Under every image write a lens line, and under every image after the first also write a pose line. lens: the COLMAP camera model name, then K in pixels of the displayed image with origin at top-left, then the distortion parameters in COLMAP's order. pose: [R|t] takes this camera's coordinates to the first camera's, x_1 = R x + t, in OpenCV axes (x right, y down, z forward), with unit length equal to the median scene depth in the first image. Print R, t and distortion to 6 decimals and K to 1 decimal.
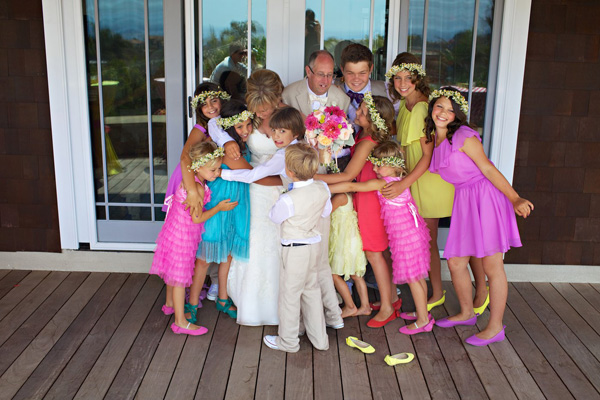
lens RADIAL K [[624.1, 0, 300.0], [0, 624.1, 200.0], [0, 0, 1]] dist [-0.066053, 0.036112]
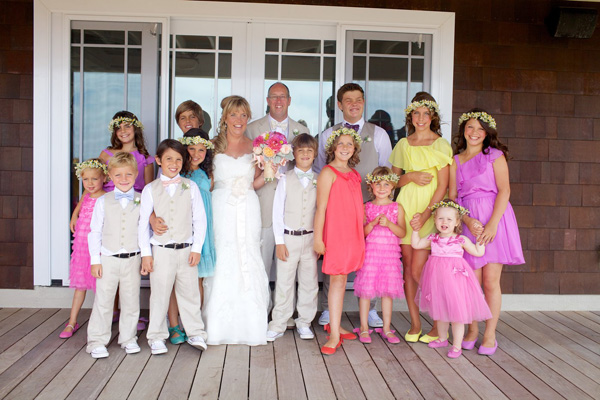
lens RADIAL K [[573.2, 0, 300.0], [0, 573.2, 200.0], [0, 0, 1]] dist [-0.098067, 0.129033]
pose [[0.996829, -0.002159, 0.079546, -0.010998], [0.018252, 0.979183, -0.202156, 0.153794], [-0.077454, 0.202967, 0.976118, -0.003648]]
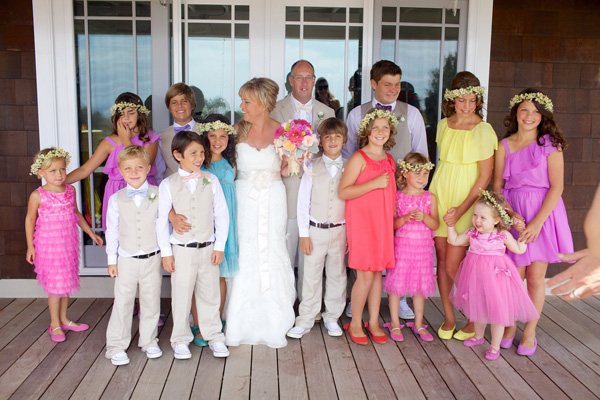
lens RADIAL K [[573.2, 0, 300.0], [0, 573.2, 200.0], [0, 0, 1]] dist [-0.098067, 0.129033]
pose [[0.997825, -0.017698, 0.063493, -0.033488], [0.024297, 0.994205, -0.104719, 0.070071], [-0.061272, 0.106034, 0.992473, 0.050918]]
